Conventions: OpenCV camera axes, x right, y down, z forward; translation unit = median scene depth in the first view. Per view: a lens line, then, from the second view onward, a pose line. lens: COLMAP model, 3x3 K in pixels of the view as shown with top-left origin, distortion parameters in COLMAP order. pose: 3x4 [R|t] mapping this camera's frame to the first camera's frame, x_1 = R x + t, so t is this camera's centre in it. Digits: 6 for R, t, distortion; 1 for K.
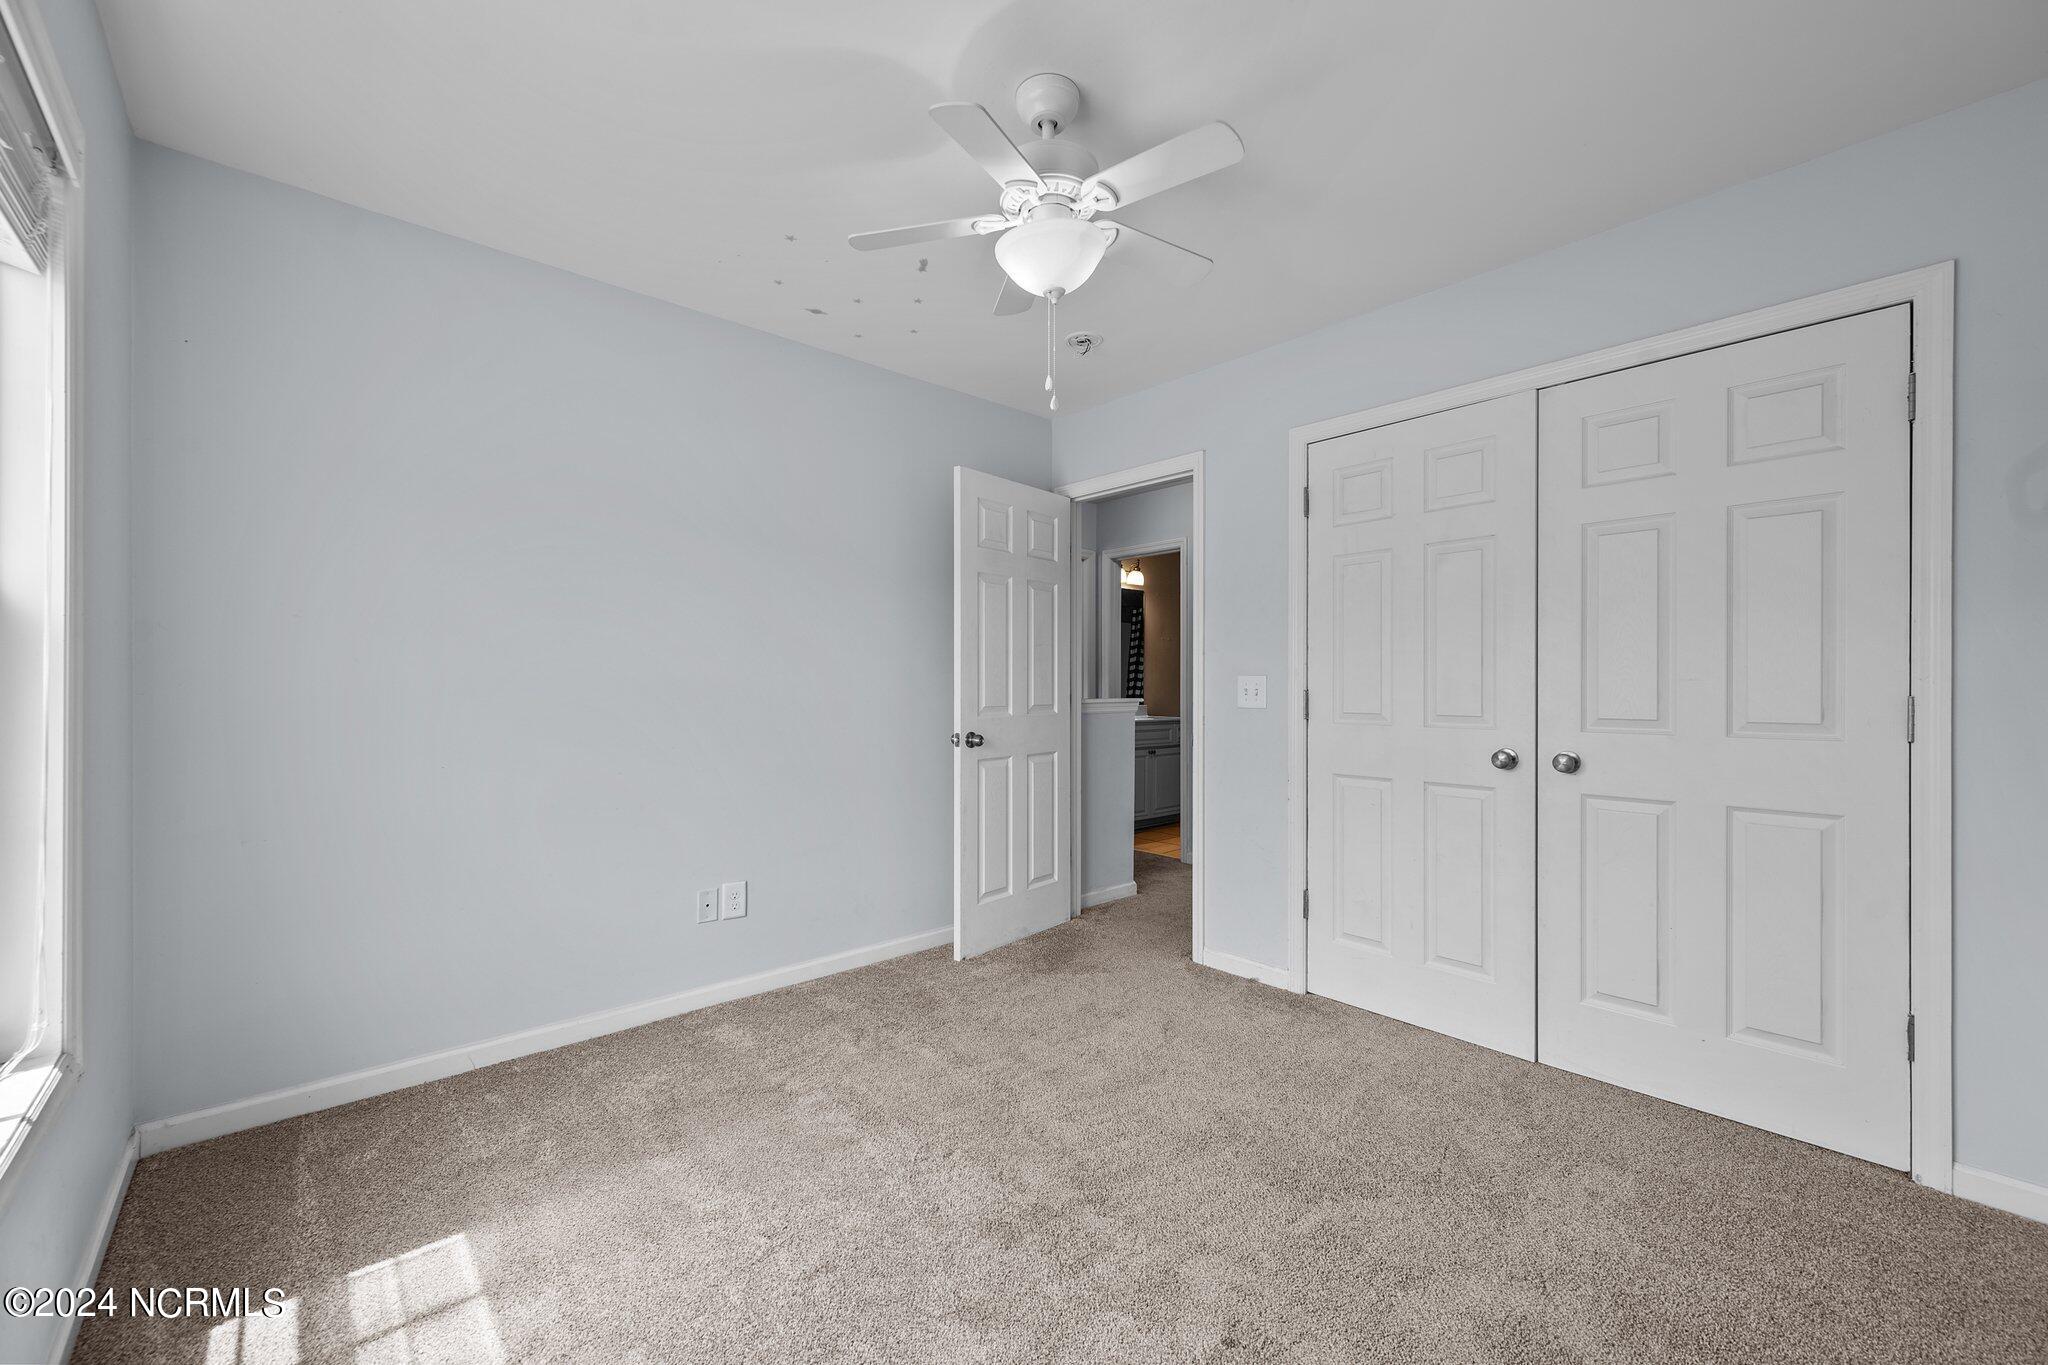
lens RADIAL K [[813.1, 0, 1035.4], [0, 813.1, 682.6], [0, 0, 1]] dist [0.006920, 0.000072]
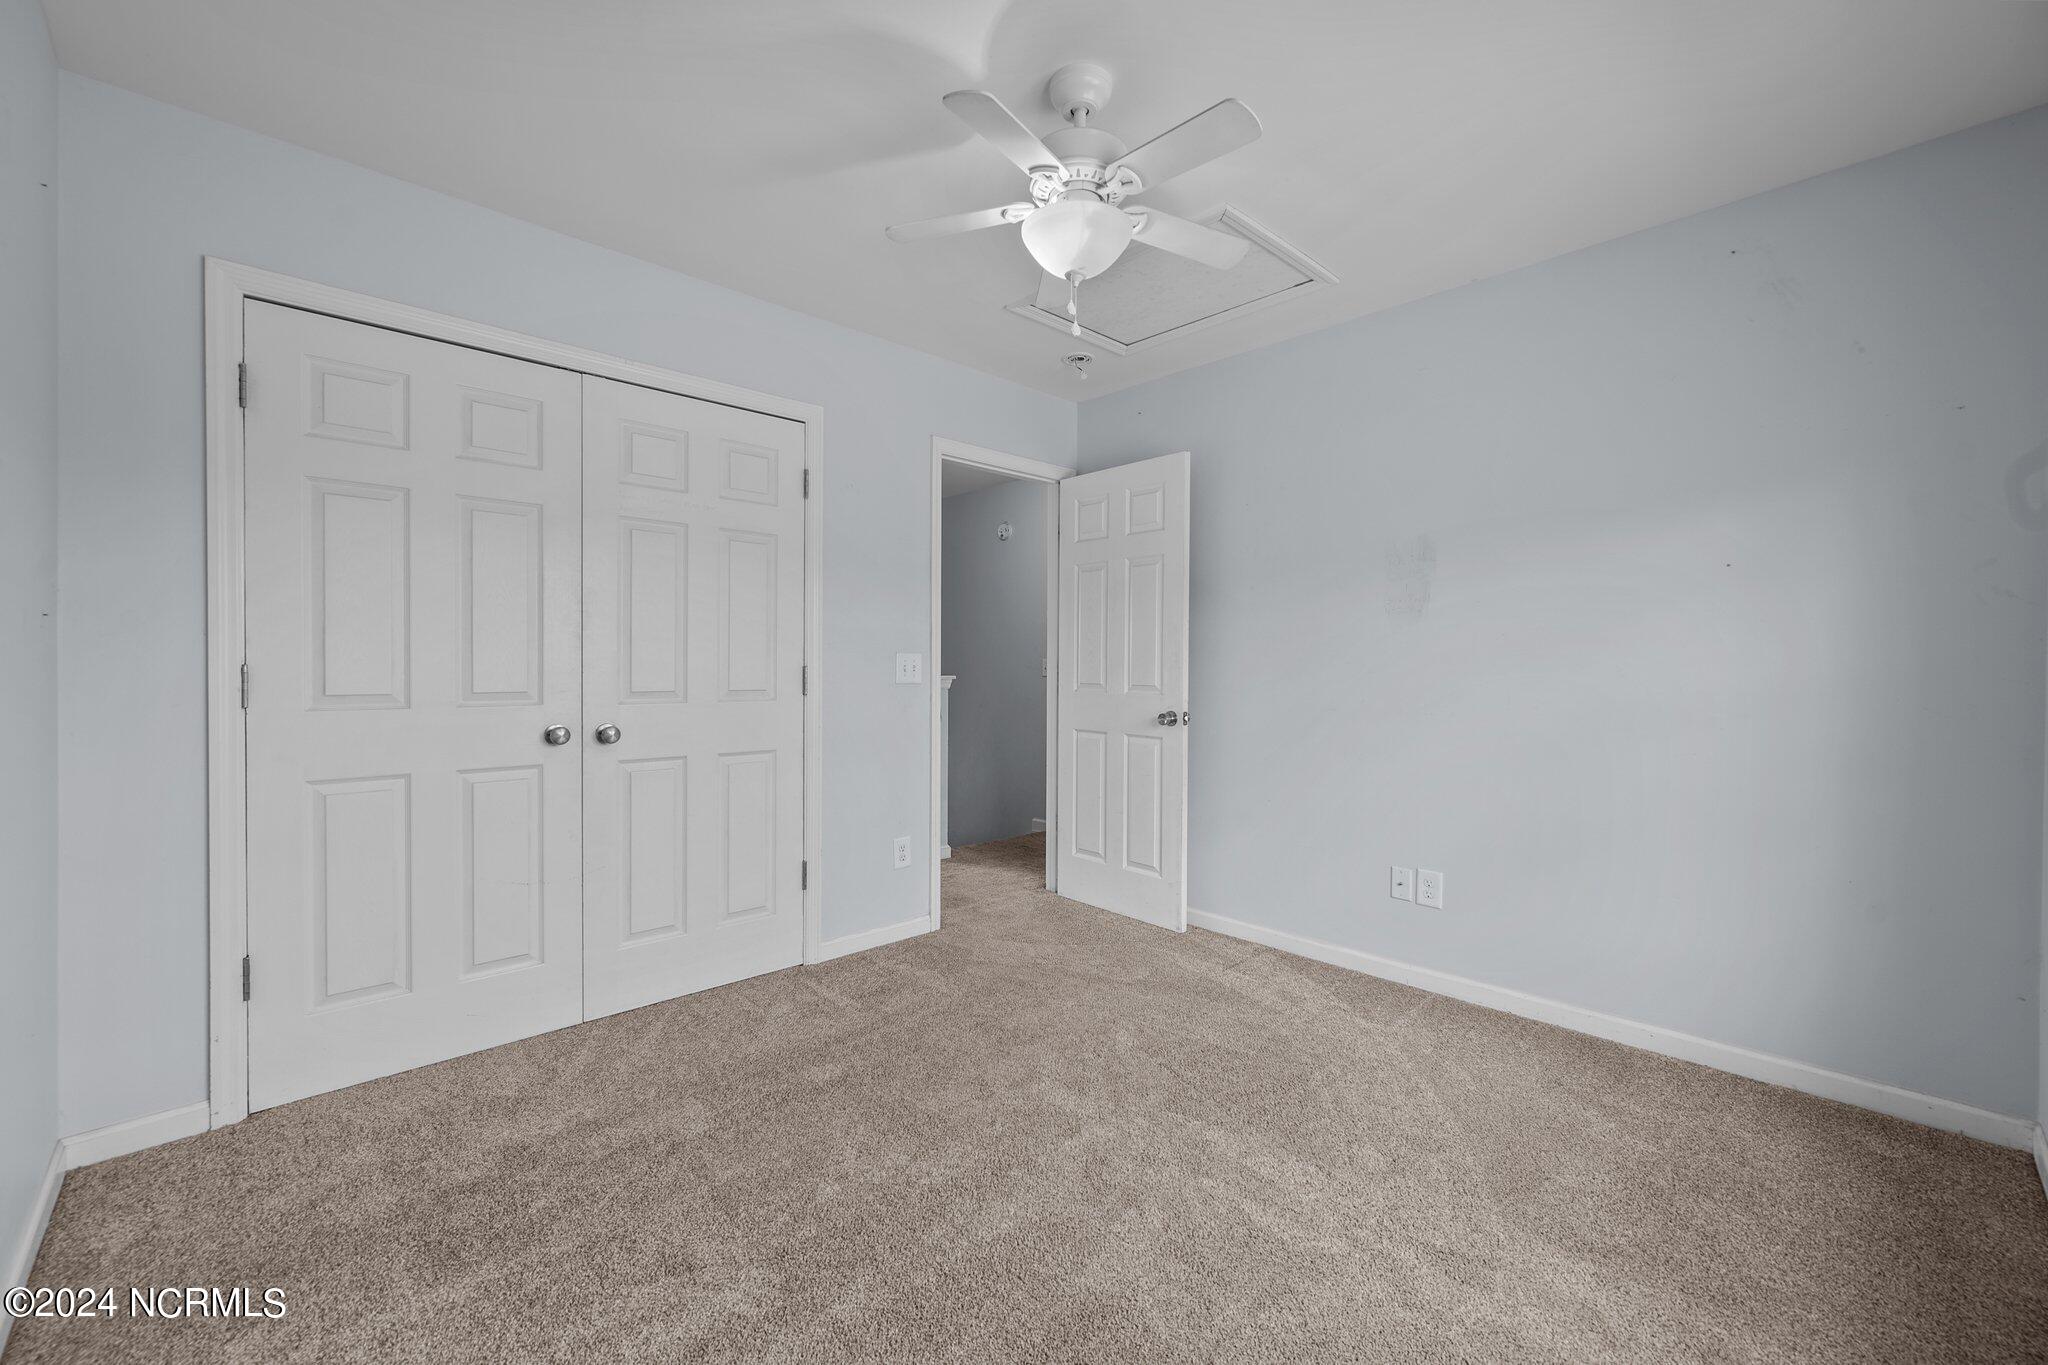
lens RADIAL K [[810.5, 0, 1033.1], [0, 810.5, 680.2], [0, 0, 1]] dist [-0.008110, 0.005800]
pose [[-0.026113, -0.018528, 0.999487, -0.335790], [-0.013079, 0.999749, 0.018191, 0.001243], [-0.999573, -0.012598, -0.026349, 0.361107]]
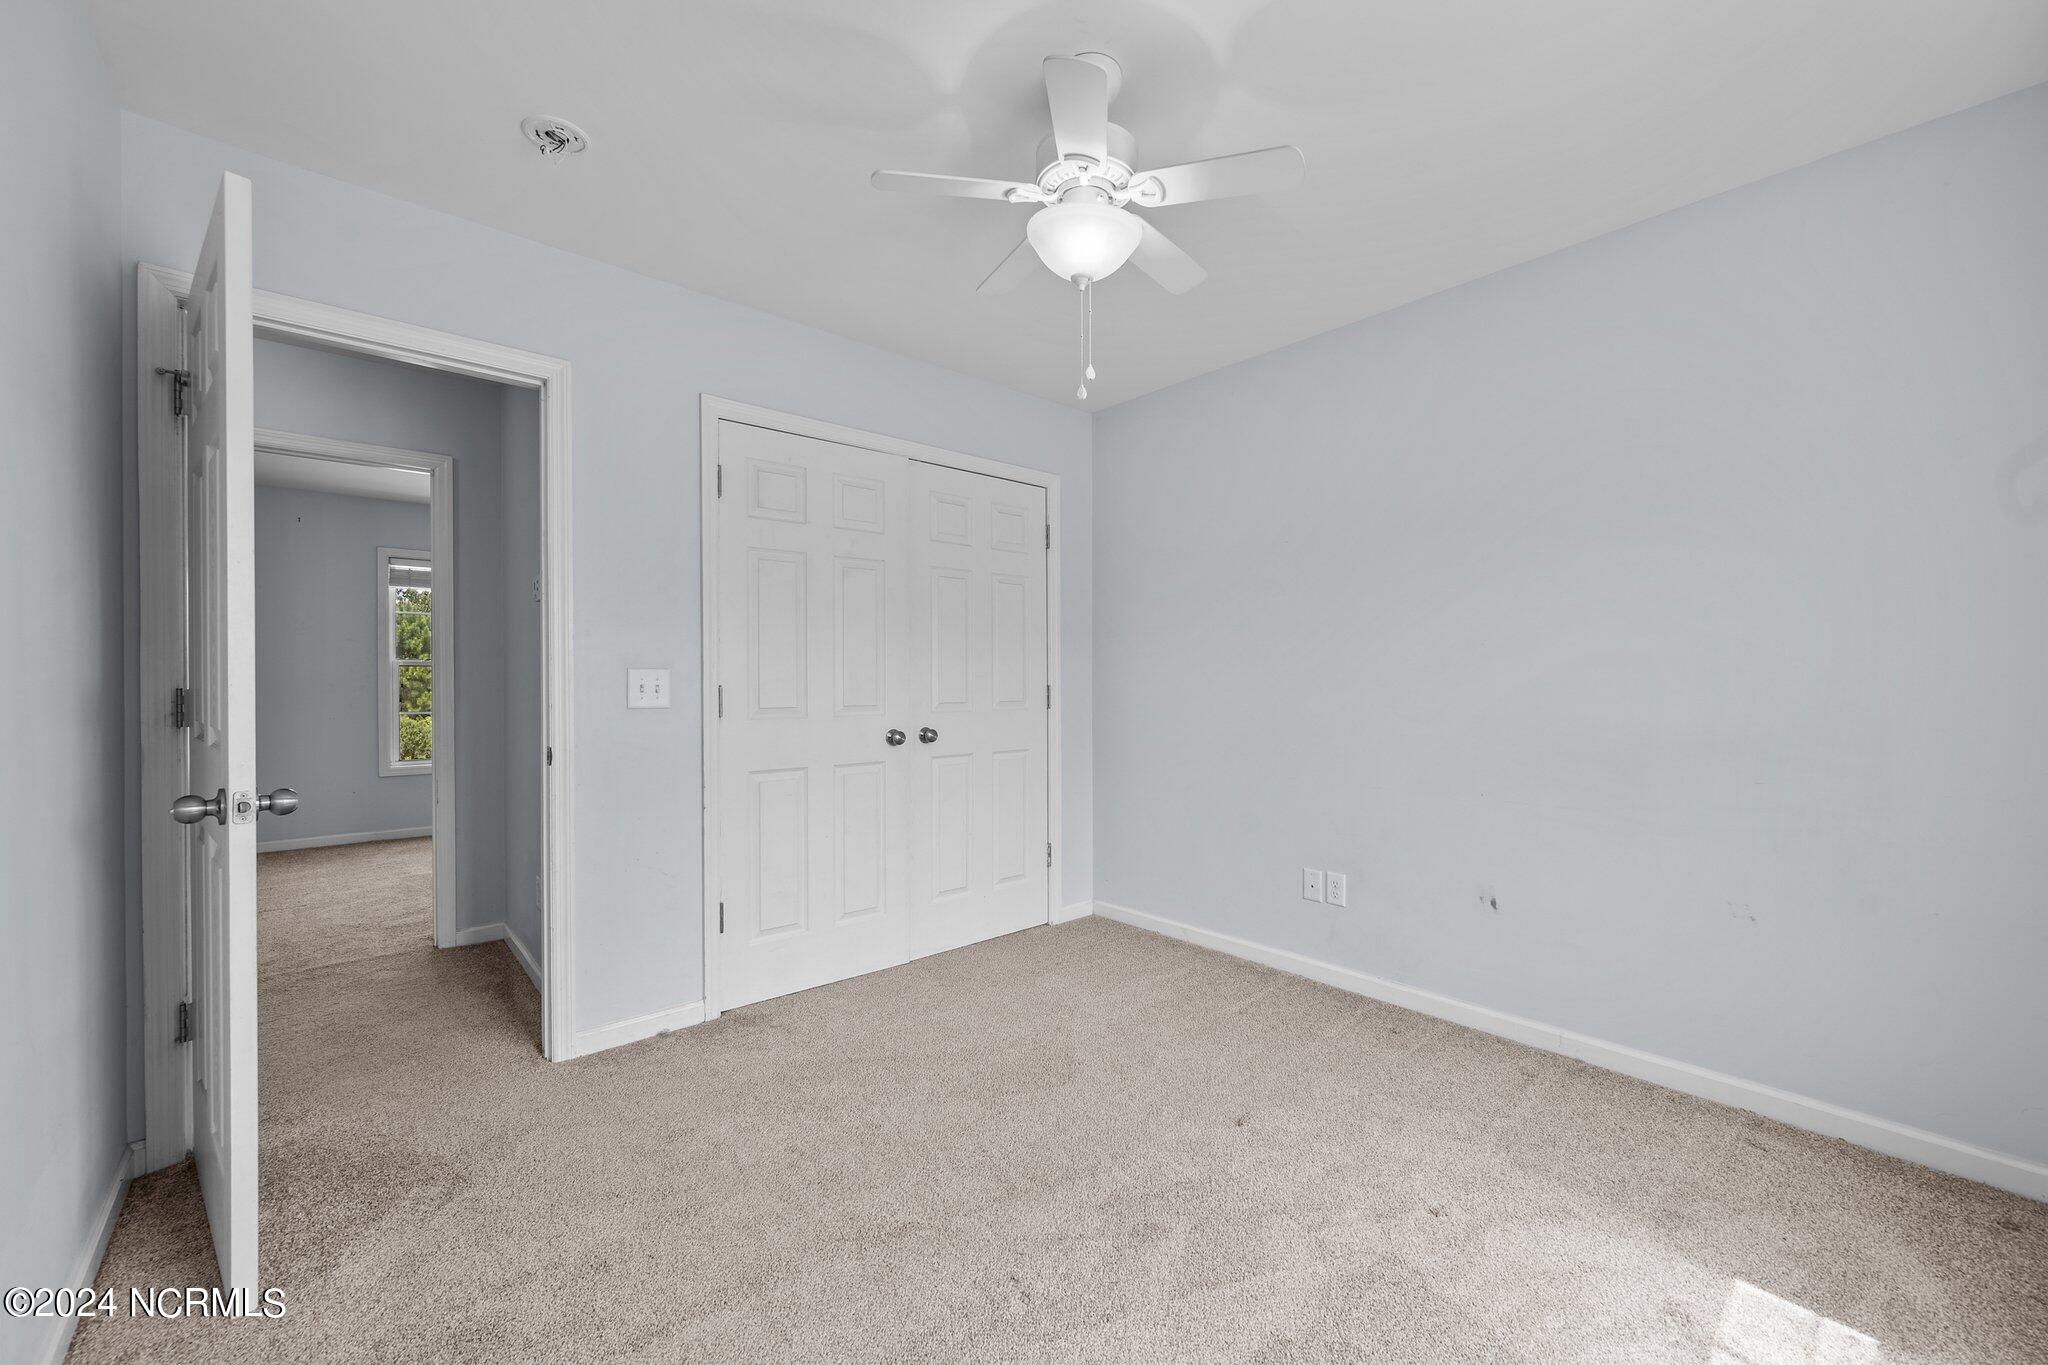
lens RADIAL K [[828.1, 0, 1026.9], [0, 828.1, 689.6], [0, 0, 1]] dist [-0.008533, -0.000275]
pose [[-0.003209, -0.011428, 0.999930, -0.580405], [-0.005248, 0.999921, 0.011411, 0.000805], [-0.999981, -0.005211, -0.003269, 0.636465]]
